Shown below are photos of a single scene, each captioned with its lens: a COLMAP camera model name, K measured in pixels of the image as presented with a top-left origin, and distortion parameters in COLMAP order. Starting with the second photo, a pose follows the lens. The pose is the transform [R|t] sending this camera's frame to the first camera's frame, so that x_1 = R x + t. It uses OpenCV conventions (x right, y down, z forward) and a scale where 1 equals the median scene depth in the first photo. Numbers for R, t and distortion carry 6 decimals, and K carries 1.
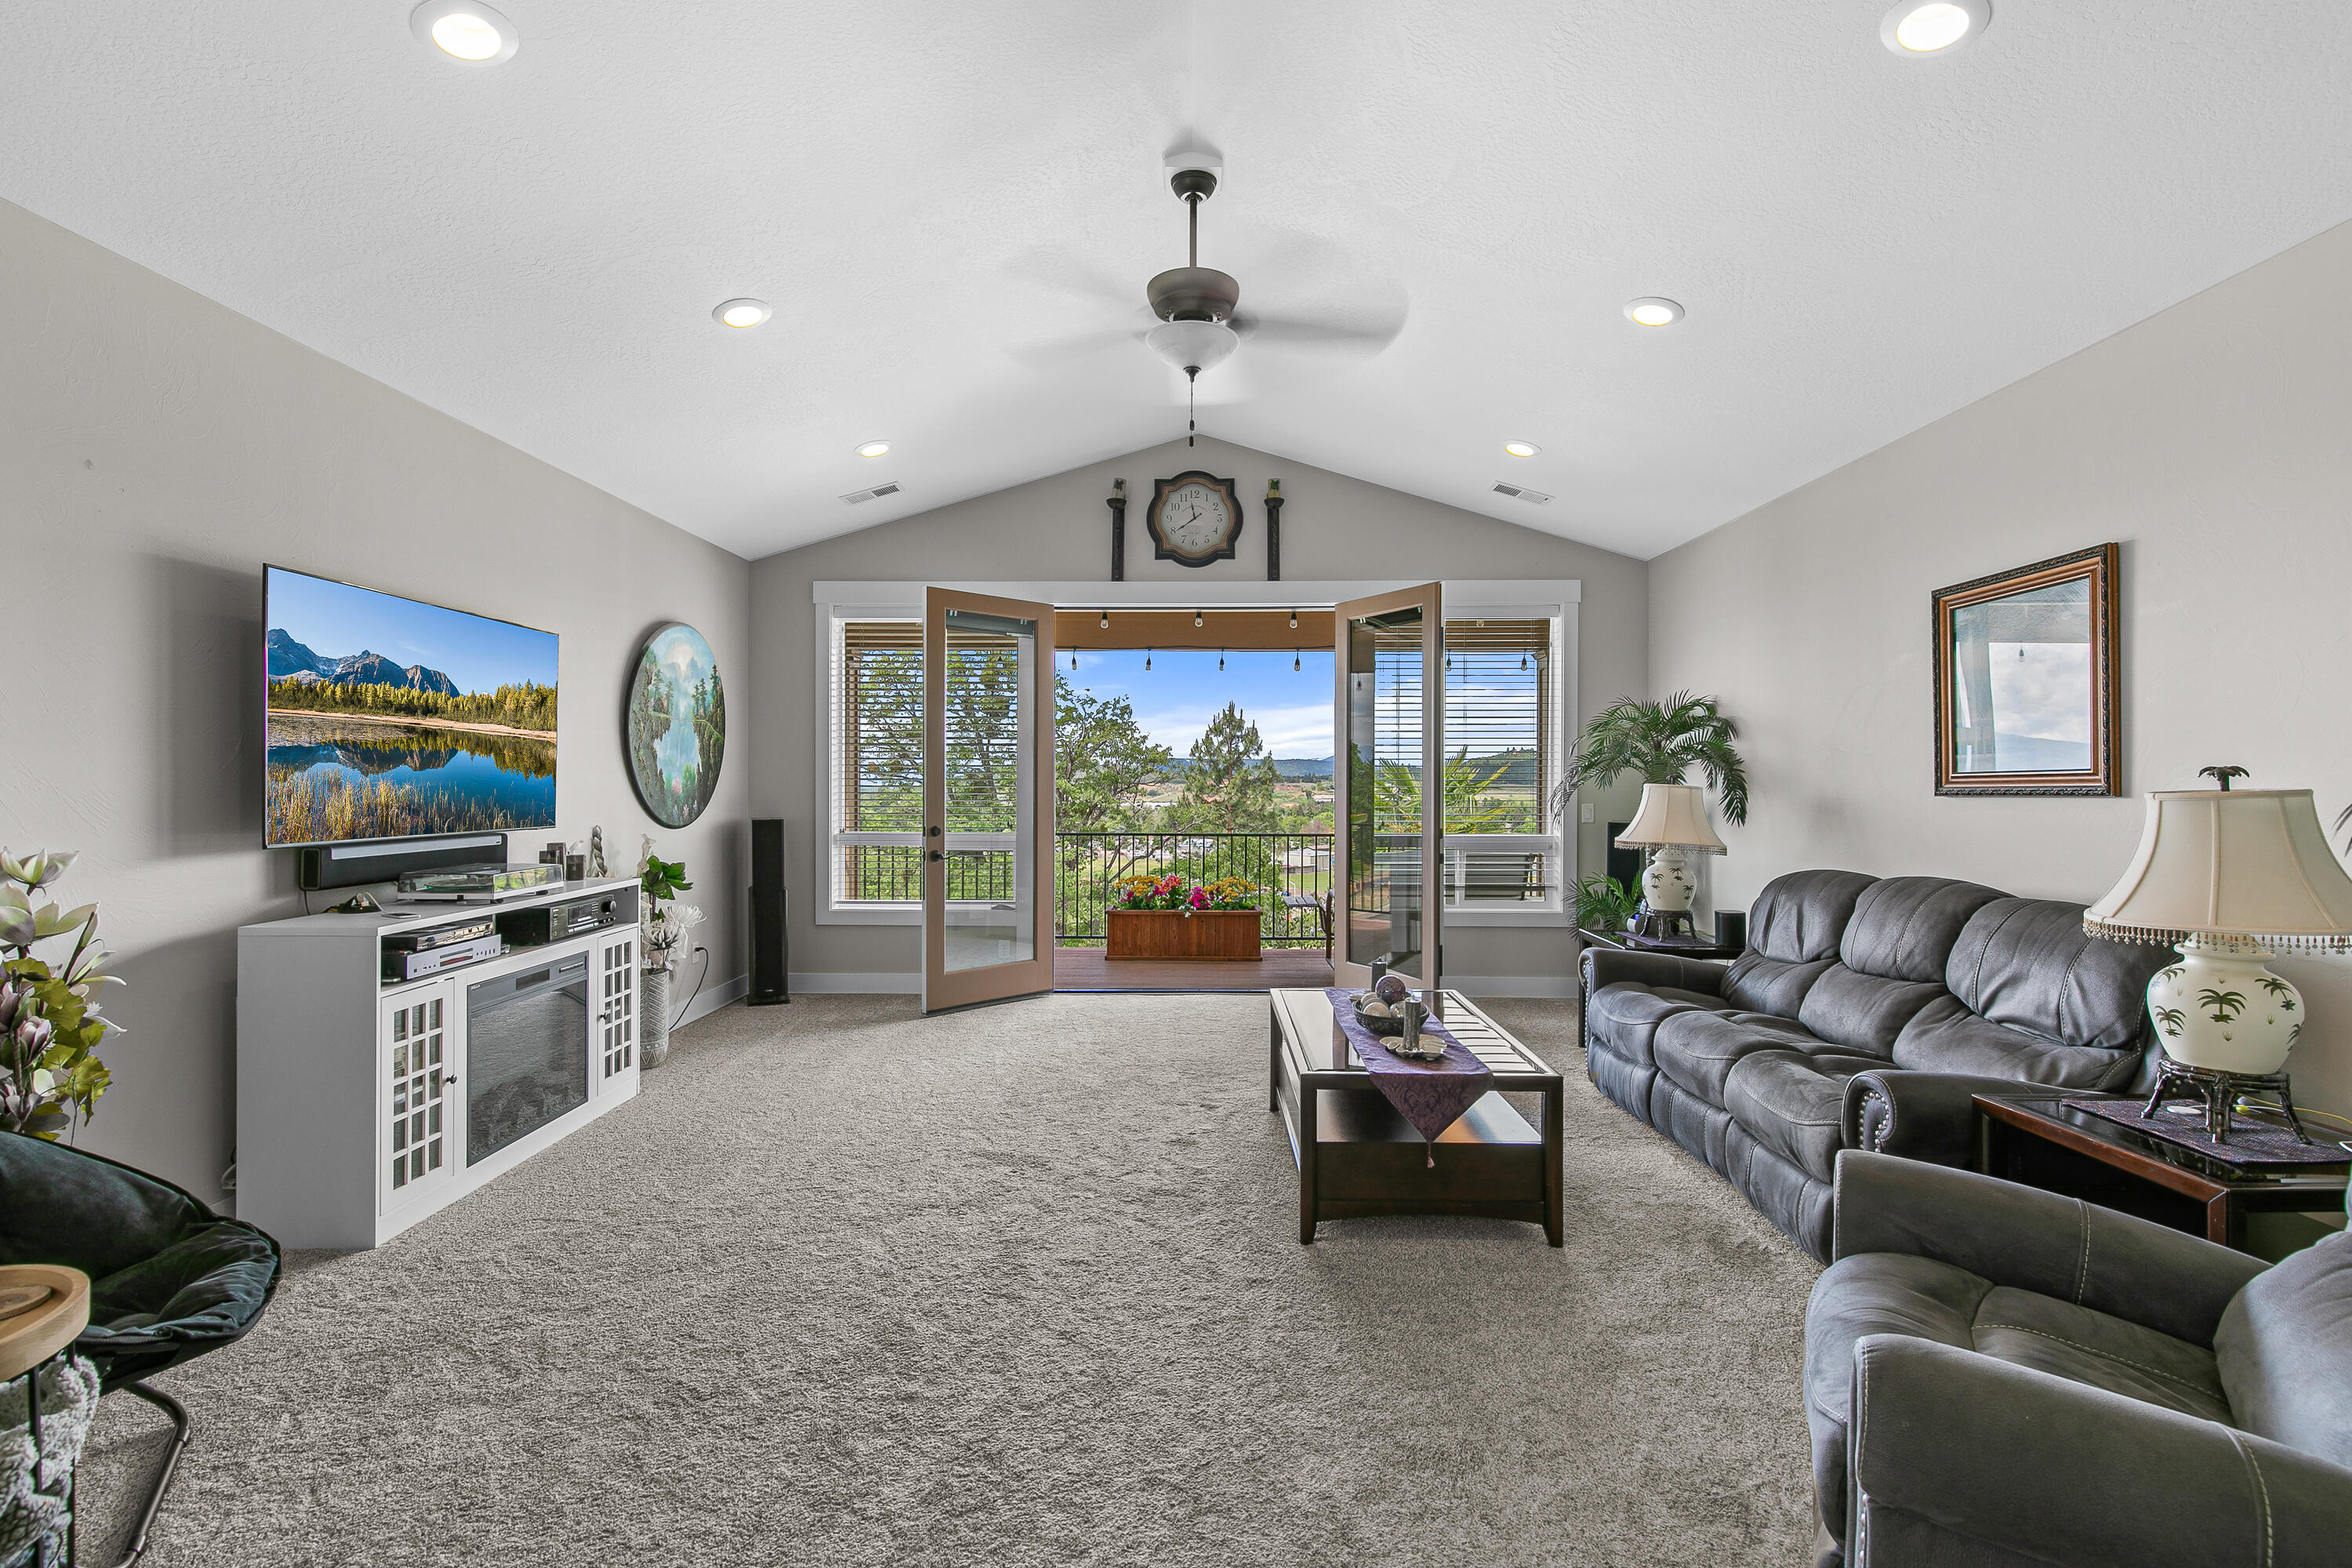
lens RADIAL K [[1062.7, 0, 1177.9], [0, 1062.7, 781.0], [0, 0, 1]] dist [0.014570, 0.000518]
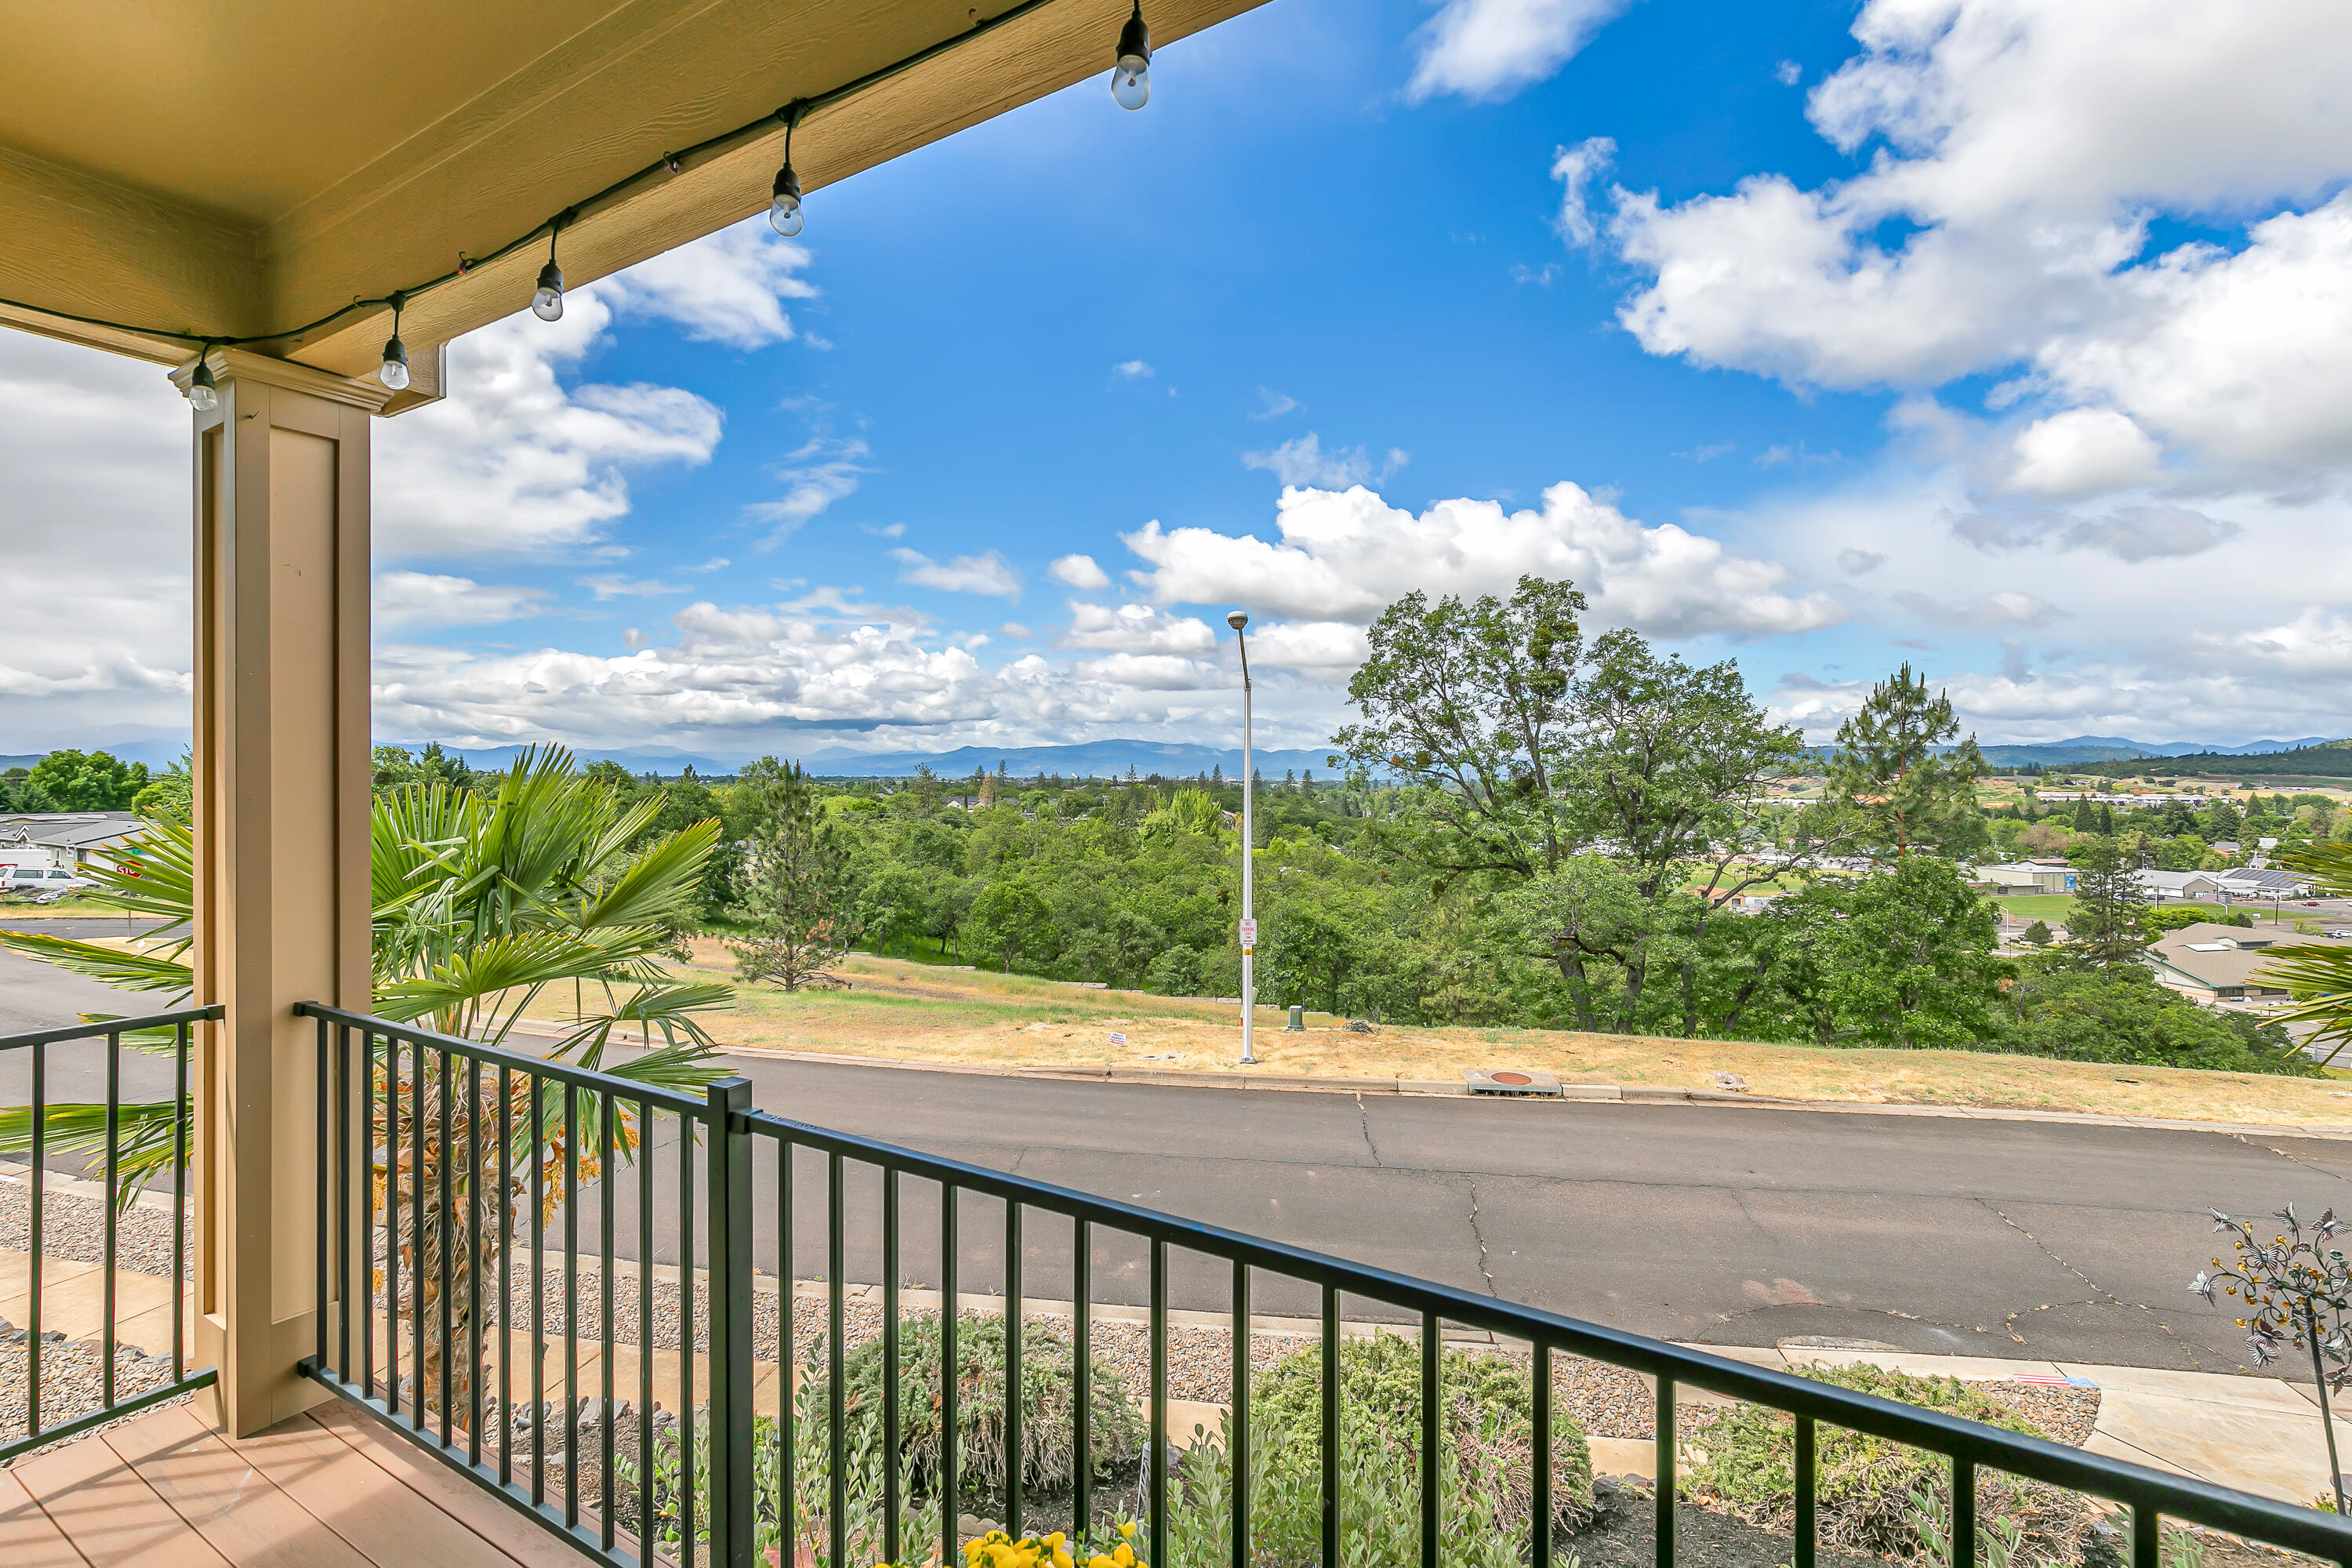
lens RADIAL K [[1101.0, 0, 1174.4], [0, 1101.0, 777.5], [0, 0, 1]] dist [0.010799, -0.001097]
pose [[0.860426, 0.002809, -0.509568, 0.094362], [-0.000707, 0.999990, 0.004318, -0.027758], [0.509575, -0.003354, 0.860420, 1.557758]]
